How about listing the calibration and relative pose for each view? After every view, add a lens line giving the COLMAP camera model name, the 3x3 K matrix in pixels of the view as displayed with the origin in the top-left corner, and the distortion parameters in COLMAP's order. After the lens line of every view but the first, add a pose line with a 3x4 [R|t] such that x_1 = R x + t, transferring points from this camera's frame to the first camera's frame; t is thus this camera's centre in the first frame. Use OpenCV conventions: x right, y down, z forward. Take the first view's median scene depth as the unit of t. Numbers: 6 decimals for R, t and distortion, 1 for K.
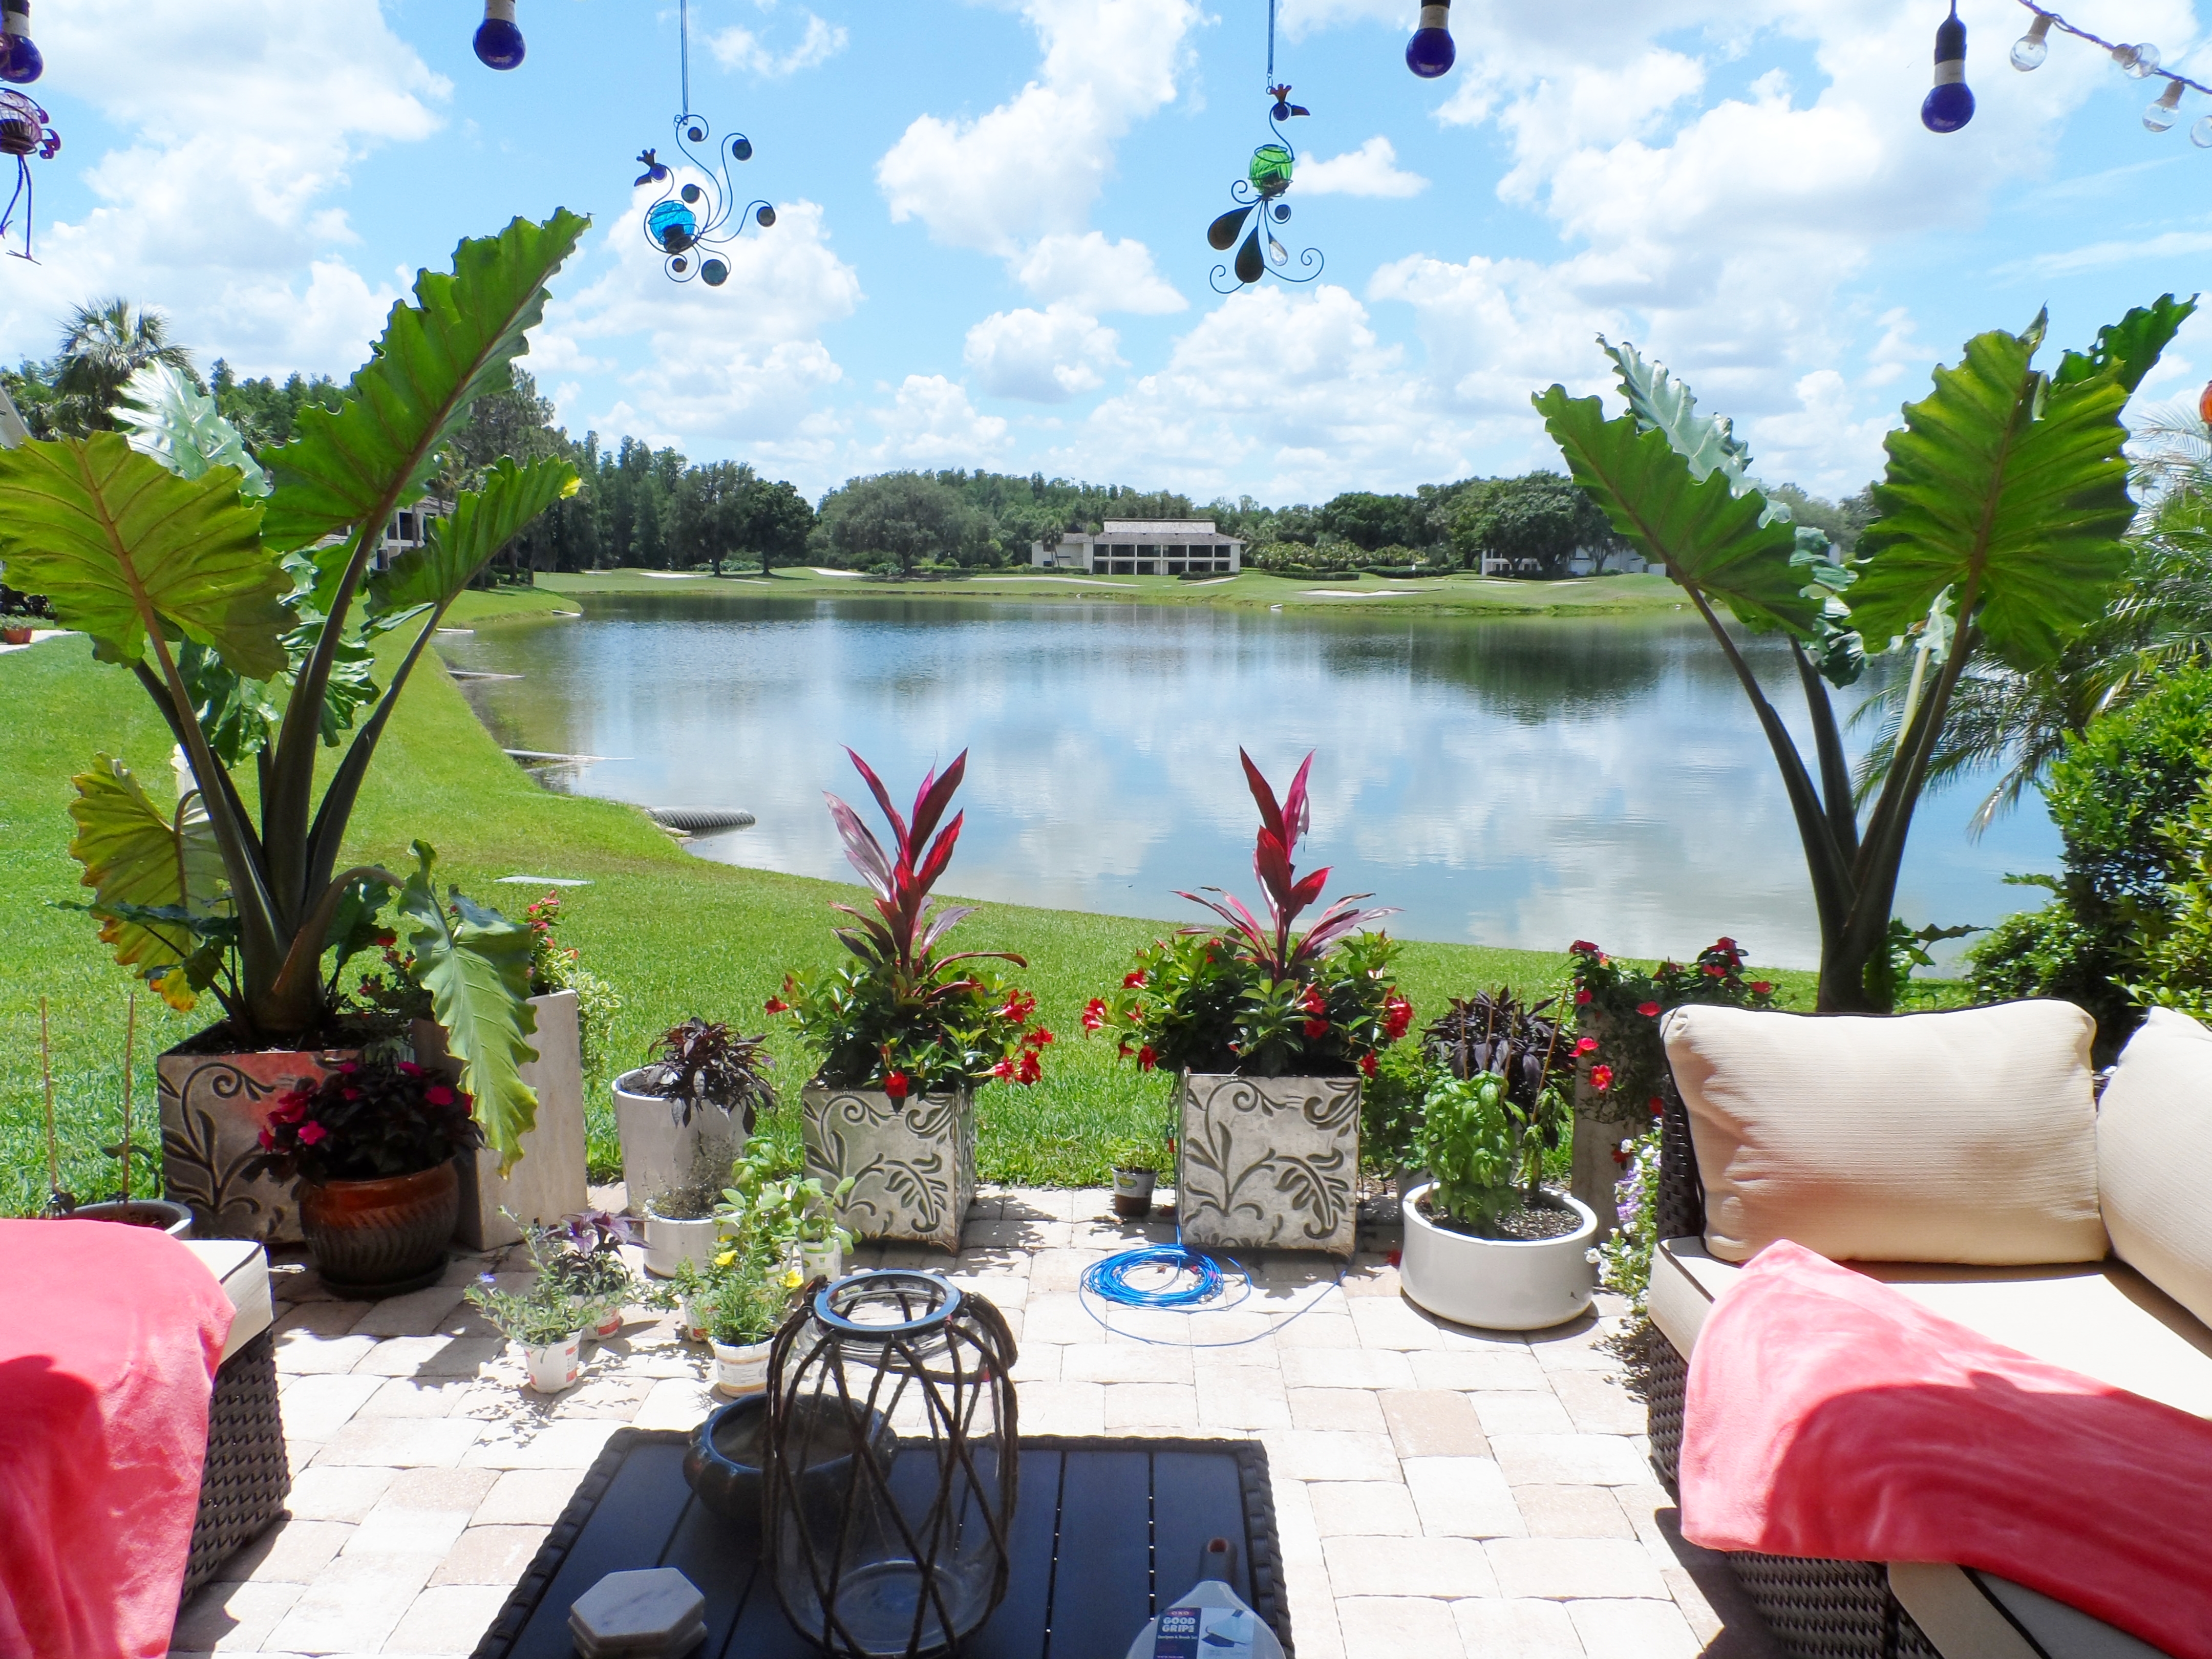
lens RADIAL K [[1662.2, 0, 1109.3], [0, 1662.2, 836.3], [0, 0, 1]] dist [-0.024297, 0.008724]
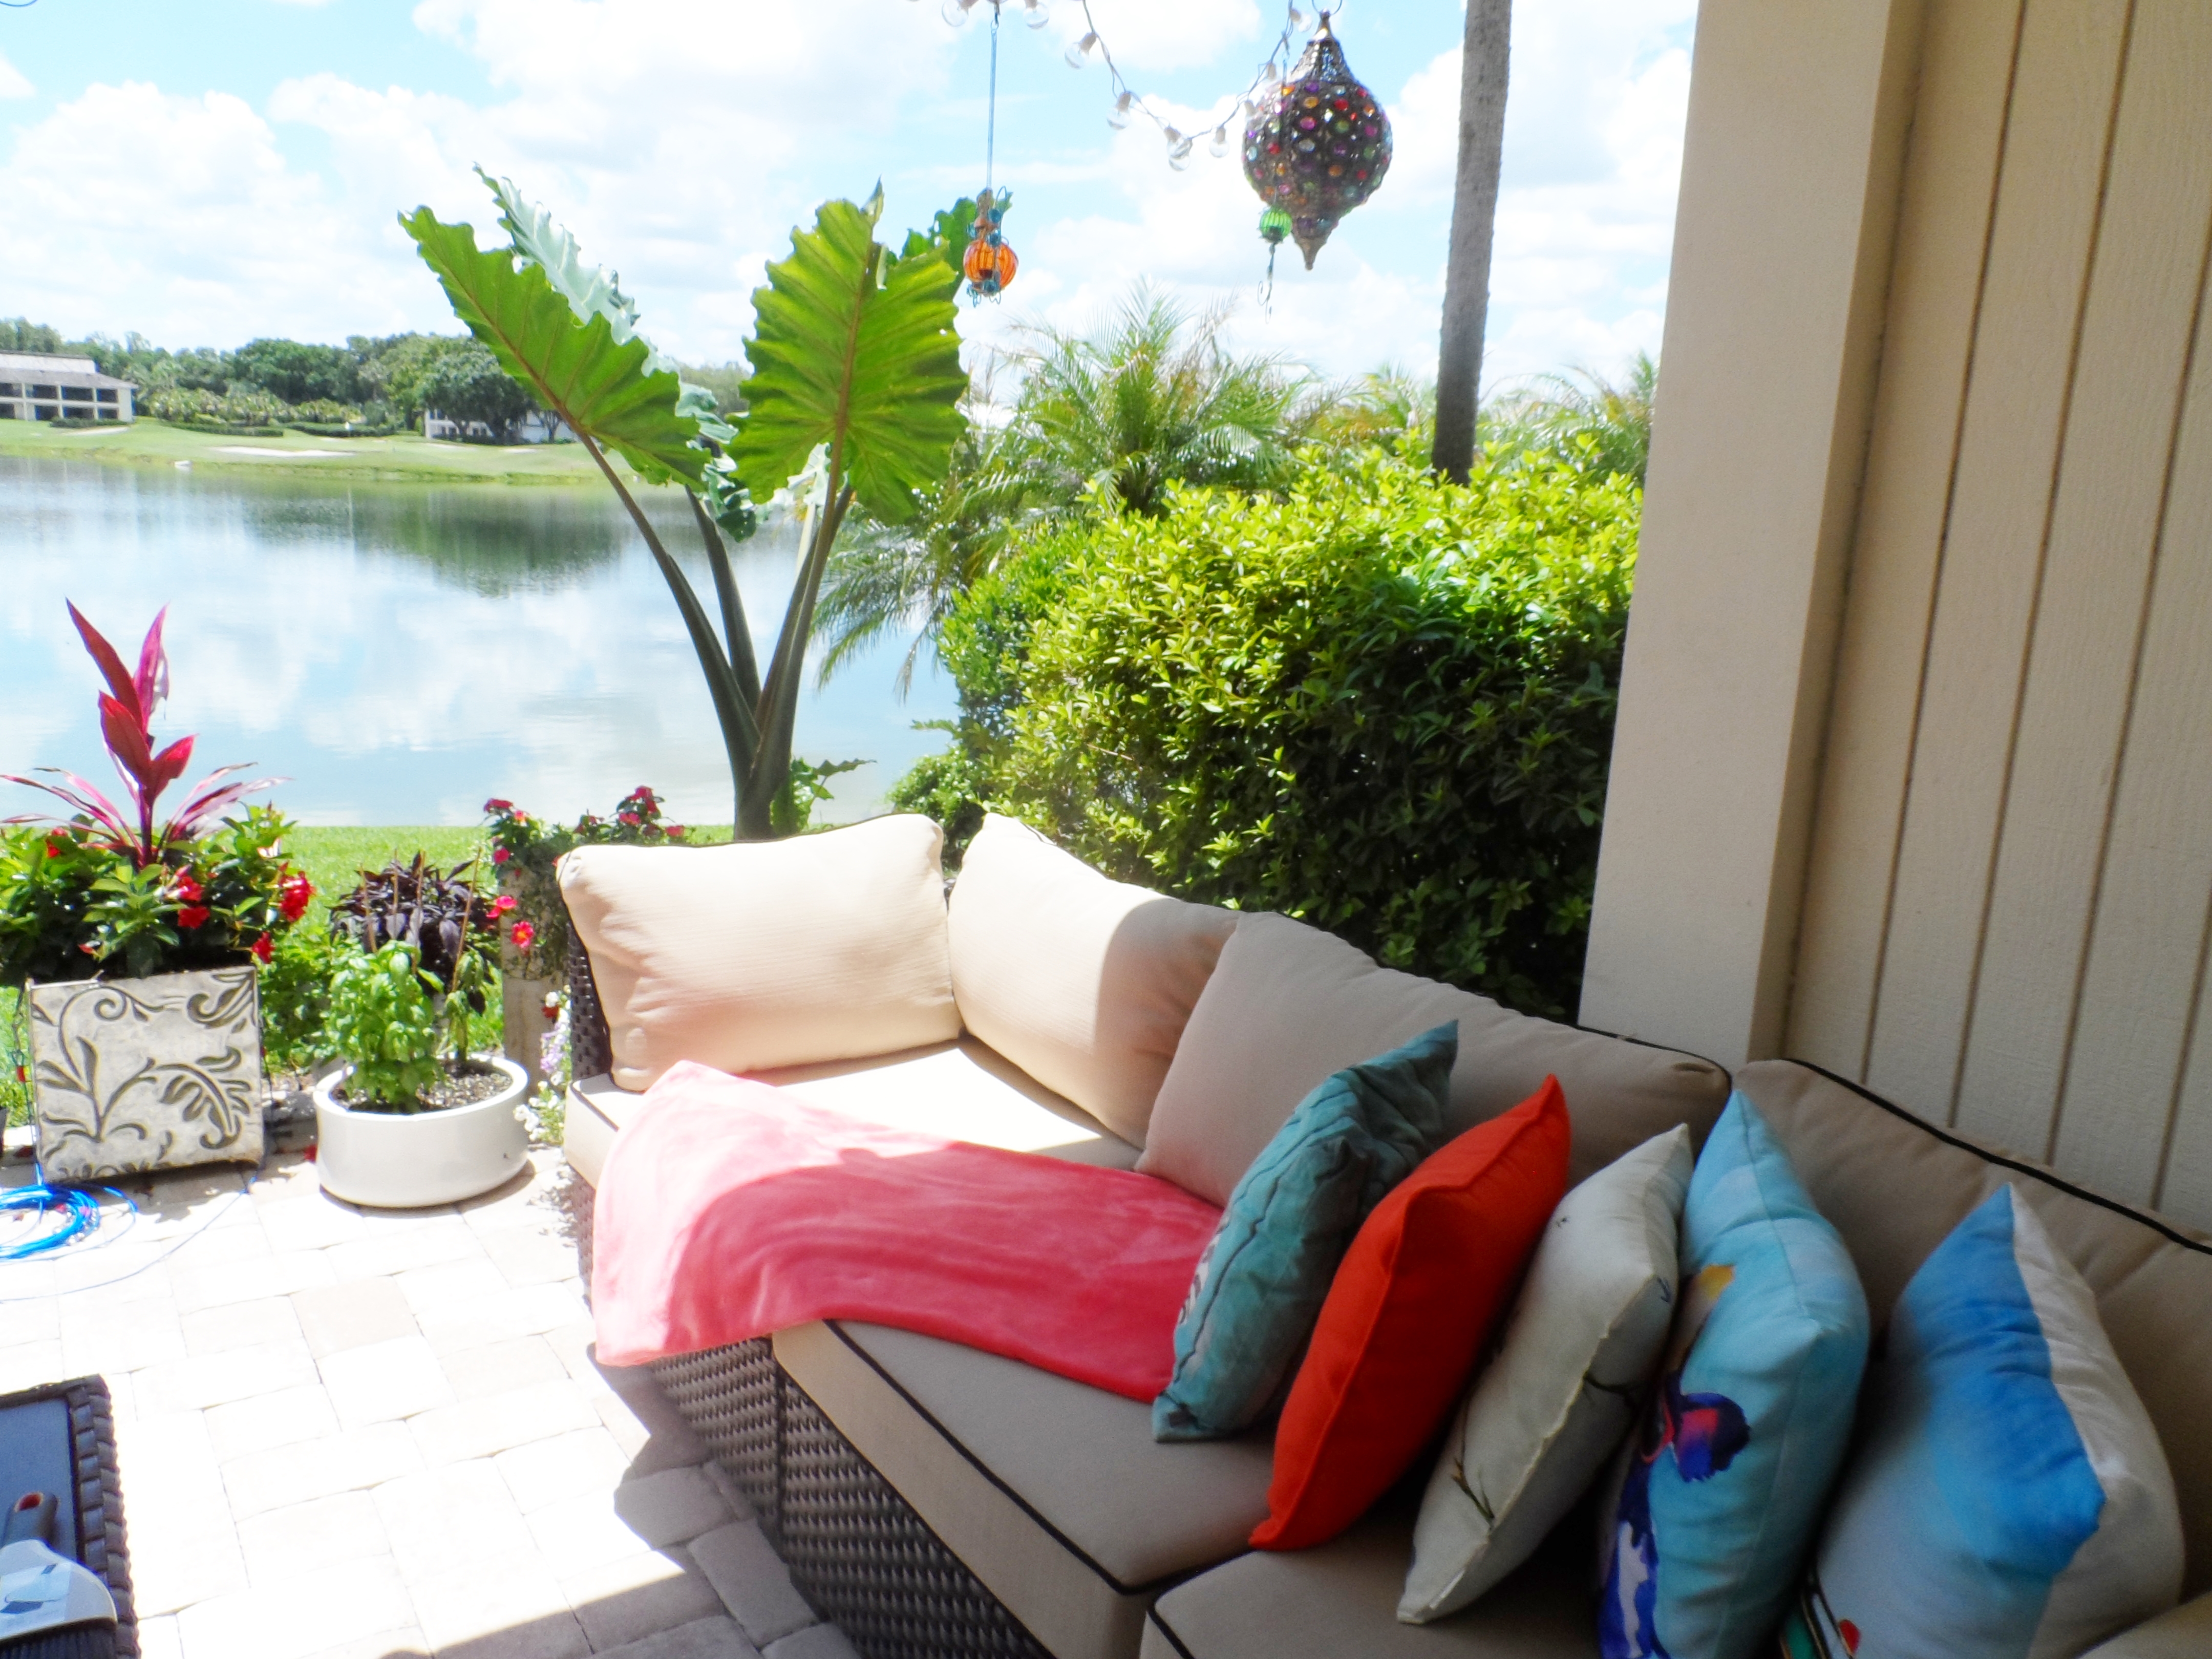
lens RADIAL K [[1662.2, 0, 1106.2], [0, 1662.2, 832.6], [0, 0, 1]] dist [-0.024297, 0.008724]
pose [[0.825182, -0.081829, 0.558908, 0.037518], [0.040494, 0.995475, 0.085961, 0.014414], [-0.563413, -0.048301, 0.824762, -0.003140]]
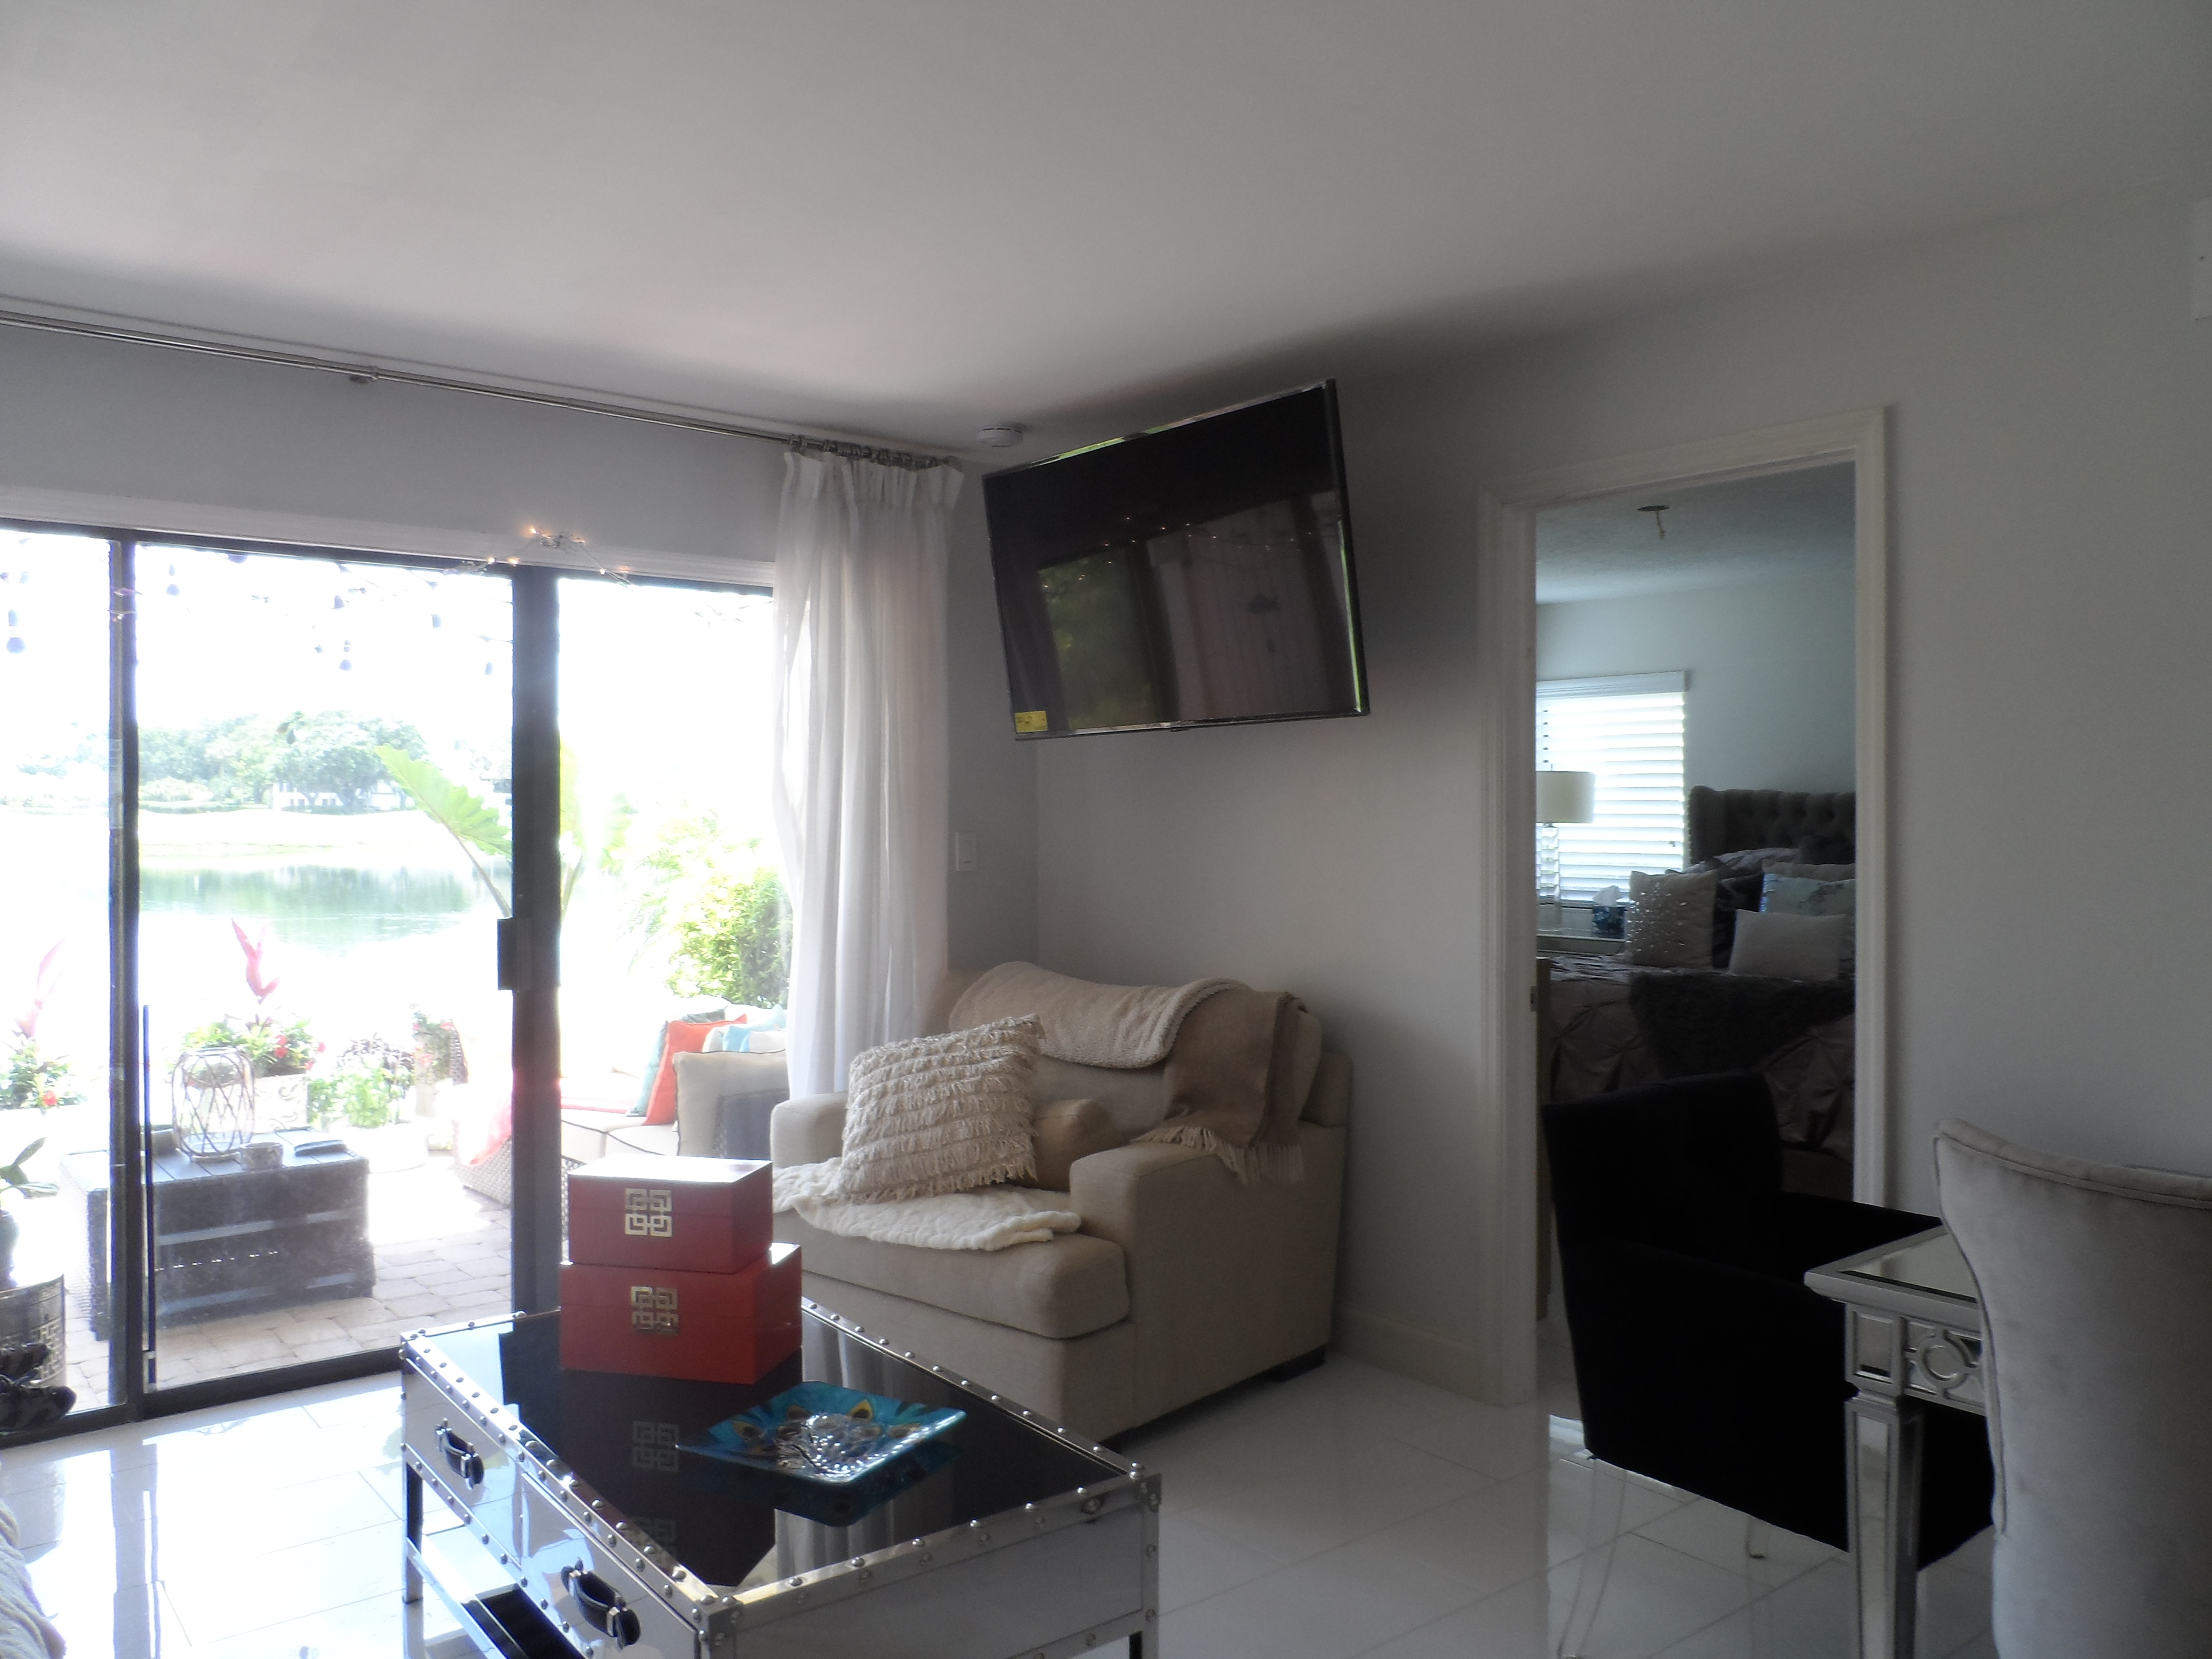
lens RADIAL K [[1662.2, 0, 1103.3], [0, 1662.2, 837.6], [0, 0, 1]] dist [-0.024297, 0.008724]
pose [[0.775071, -0.014164, 0.631716, -0.378207], [0.101554, 0.989545, -0.102412, 0.168154], [-0.623660, 0.143529, 0.768406, -1.249799]]
